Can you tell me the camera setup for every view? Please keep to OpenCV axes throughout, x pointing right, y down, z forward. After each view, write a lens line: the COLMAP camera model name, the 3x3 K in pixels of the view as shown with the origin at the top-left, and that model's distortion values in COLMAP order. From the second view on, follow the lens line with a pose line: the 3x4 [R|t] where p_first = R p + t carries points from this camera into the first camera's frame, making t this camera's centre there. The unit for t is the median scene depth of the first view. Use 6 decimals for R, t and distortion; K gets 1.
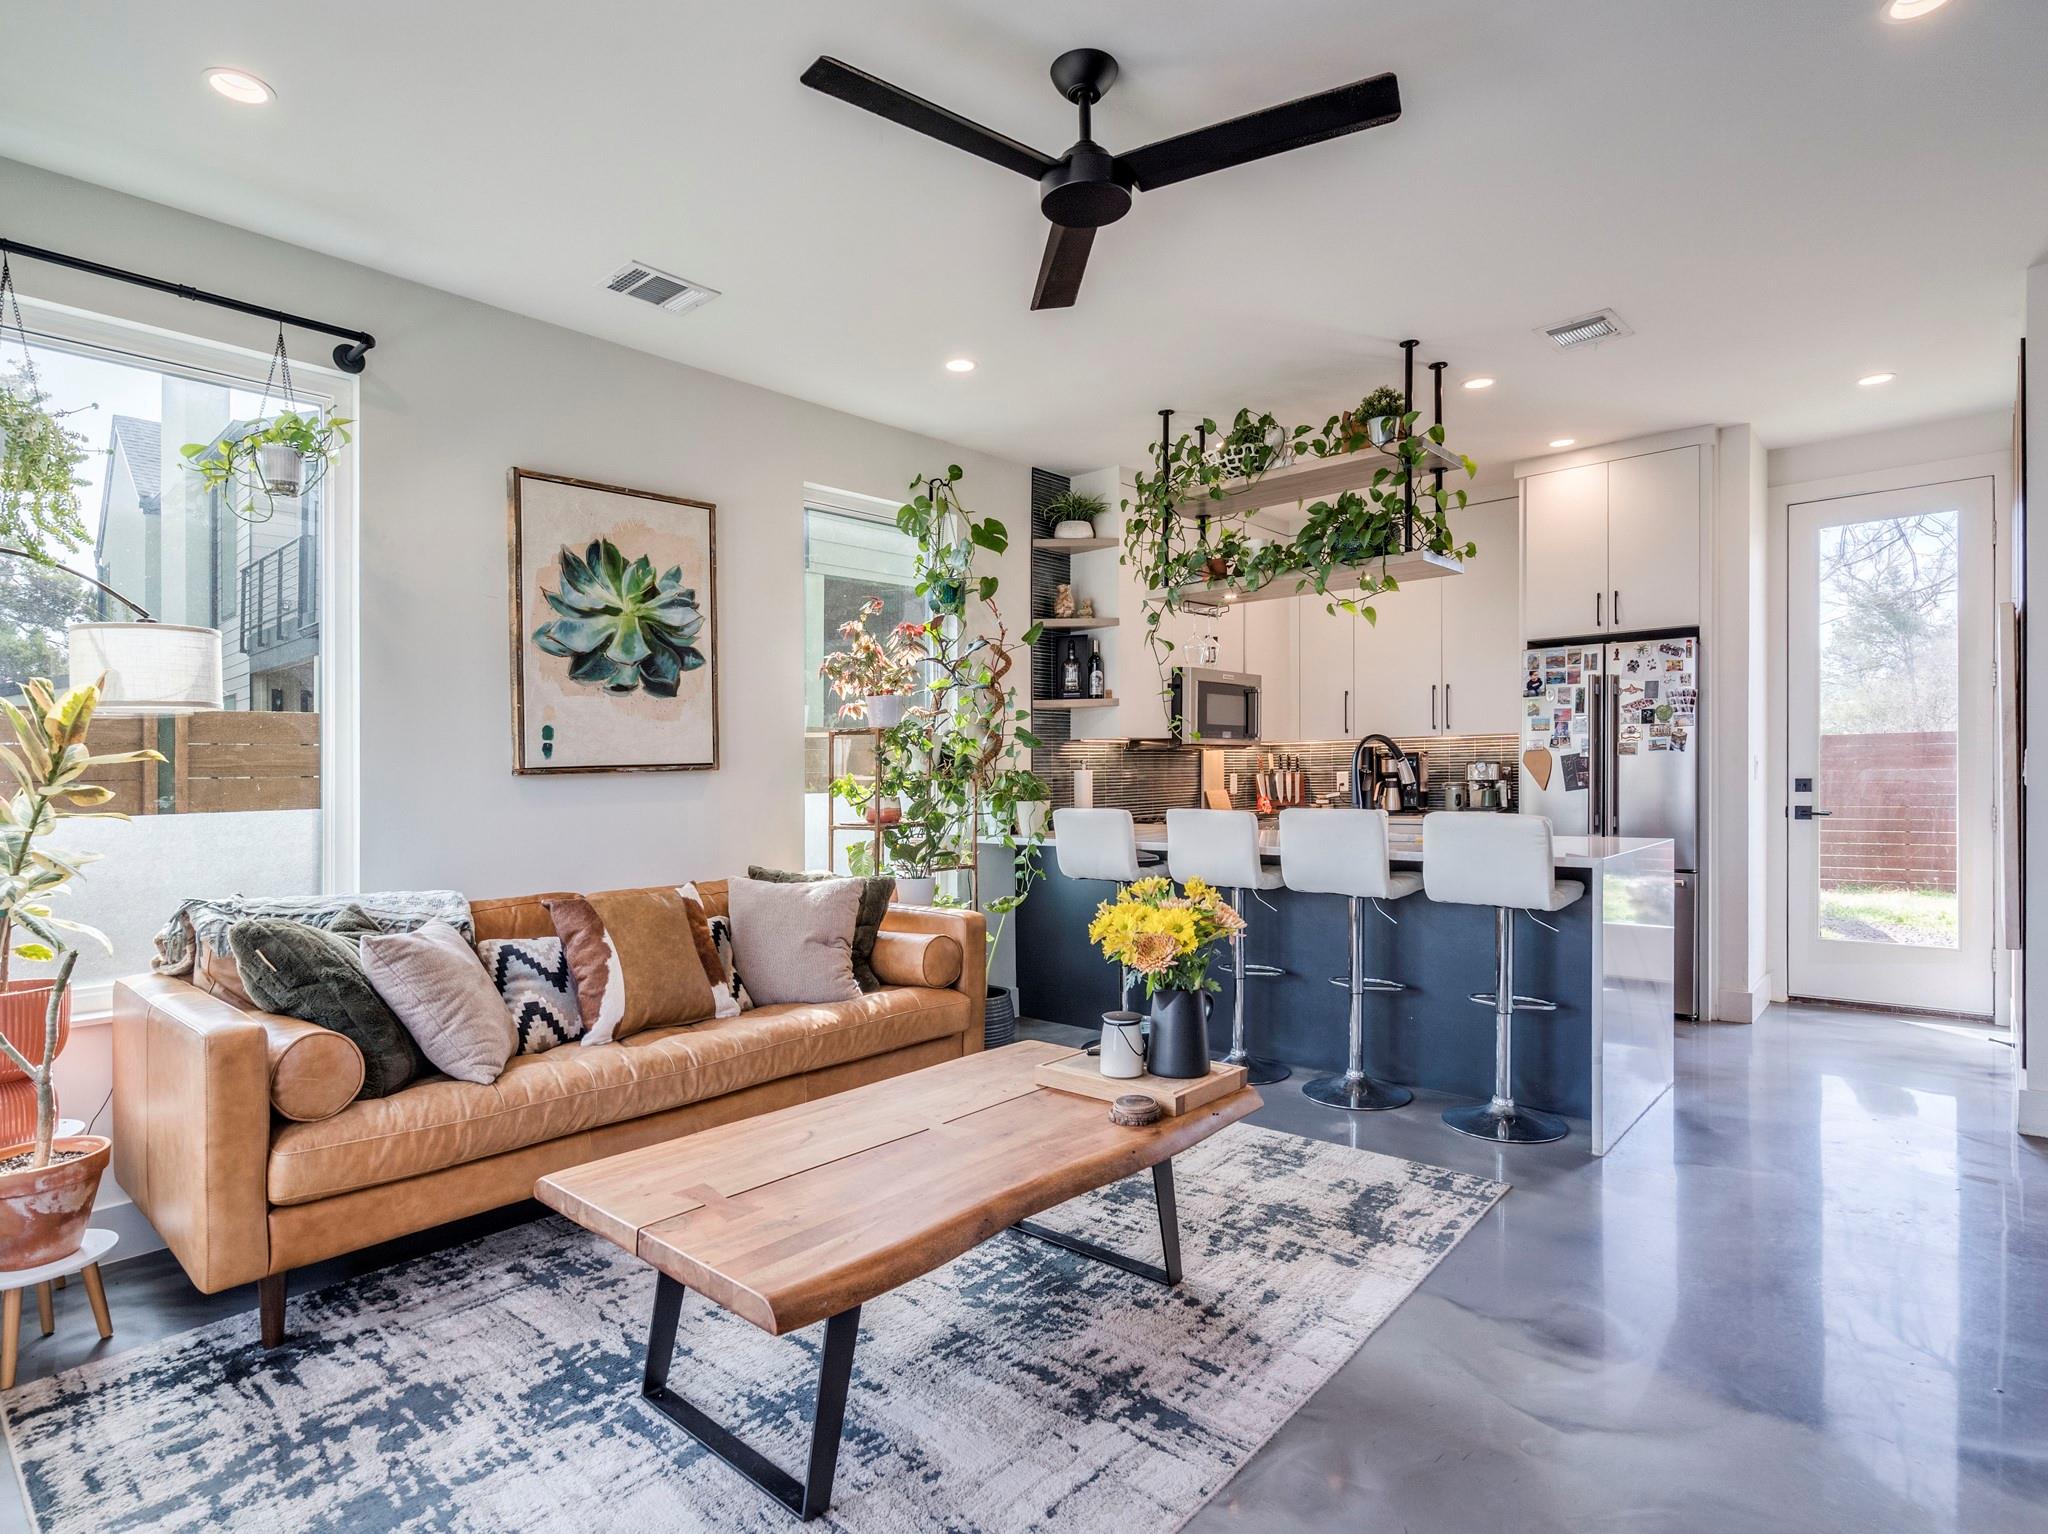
lens RADIAL K [[1069.7, 0, 1019.2], [0, 1069.7, 774.0], [0, 0, 1]] dist [0.000350, 0.000218]
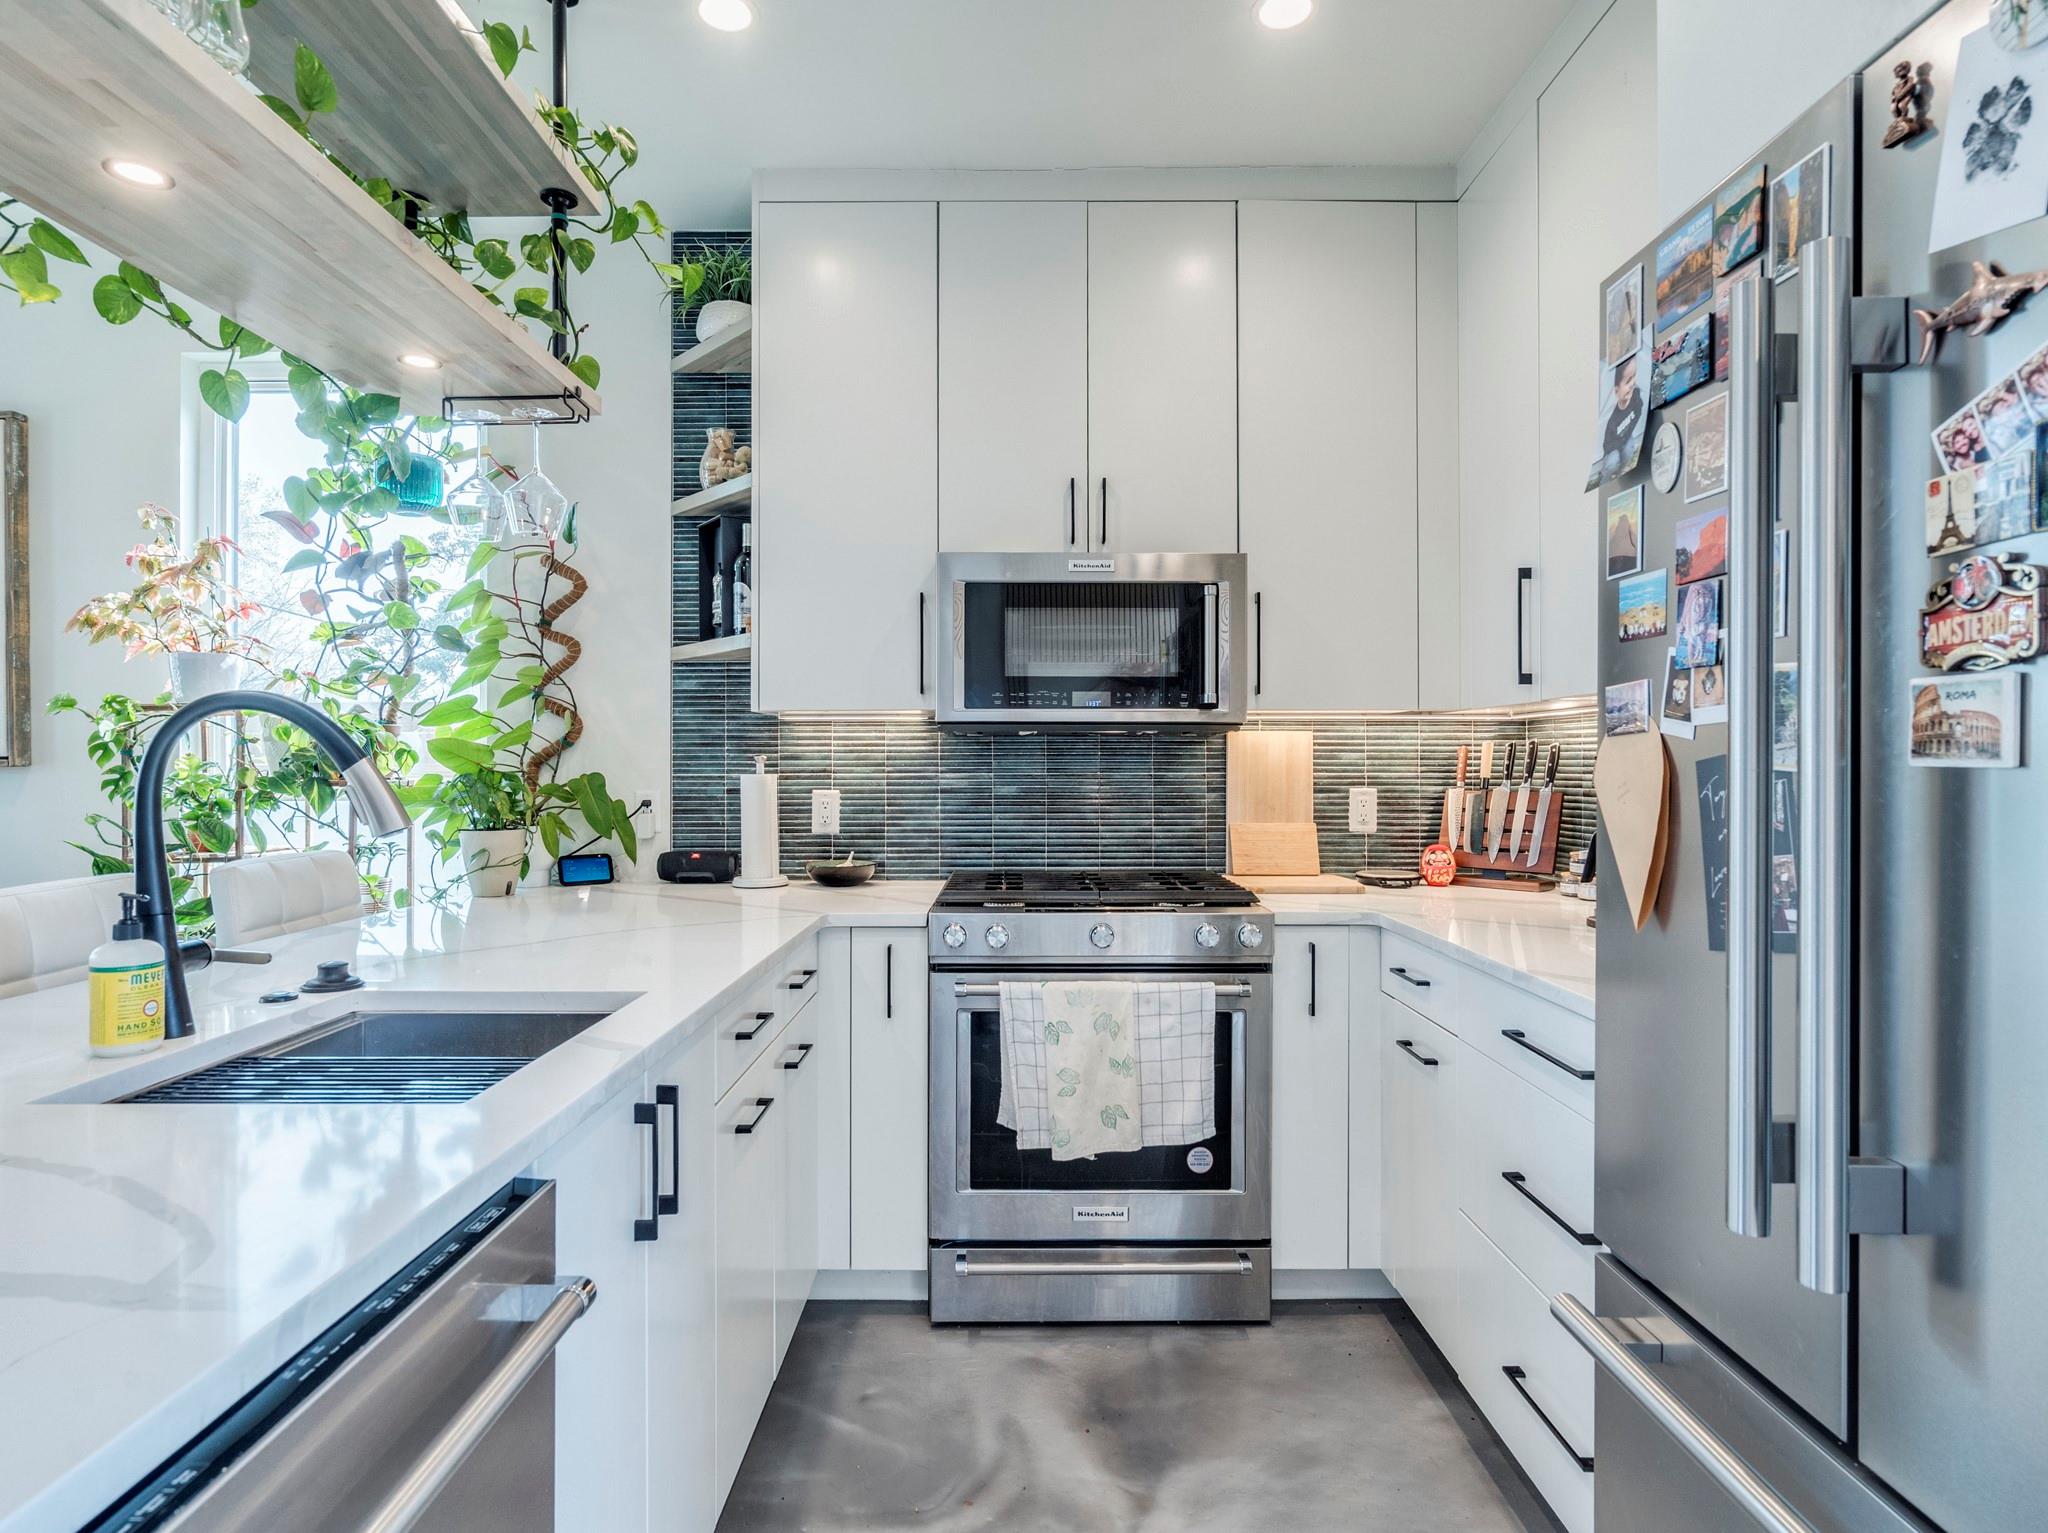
lens RADIAL K [[1091.5, 0, 1013.3], [0, 1091.5, 764.0], [0, 0, 1]] dist [0.000597, 0.000825]
pose [[0.677840, 0.013554, -0.735084, 0.575870], [-0.009162, 0.999908, 0.009988, -0.017341], [0.735152, -0.000035, 0.677902, 0.784340]]
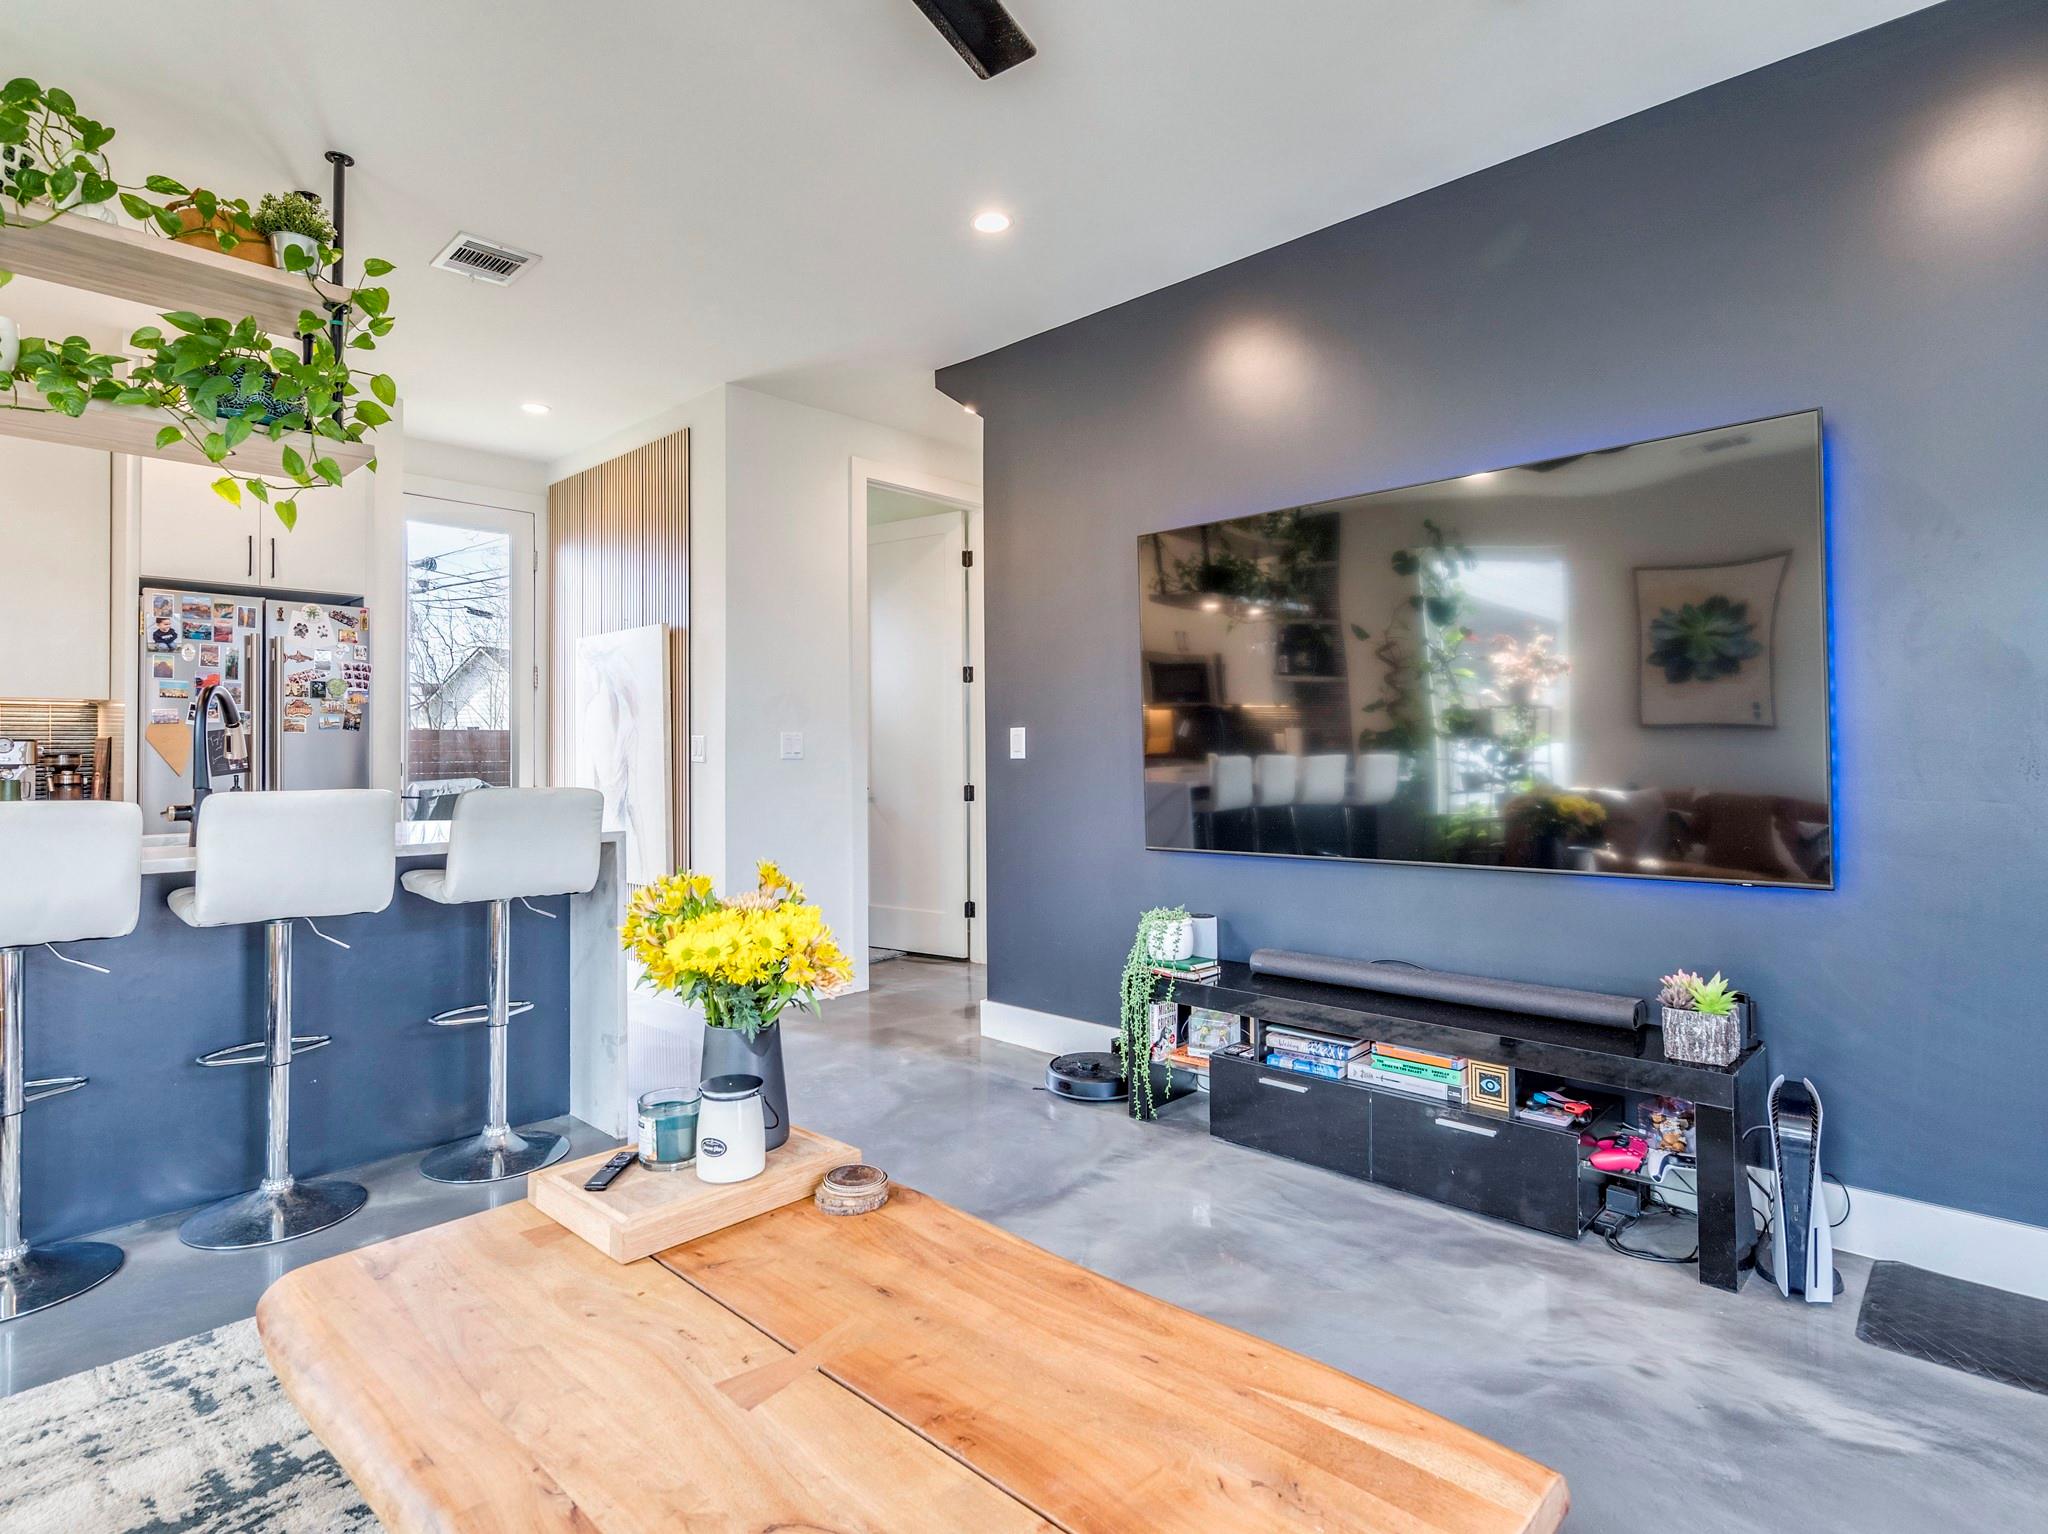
lens RADIAL K [[1069.7, 0, 1019.2], [0, 1069.7, 774.0], [0, 0, 1]] dist [0.000350, 0.000218]
pose [[0.017485, -0.002630, 0.999844, -0.273147], [0.005585, 0.999981, 0.002532, 0.015786], [-0.999832, 0.005540, 0.017499, 0.393082]]
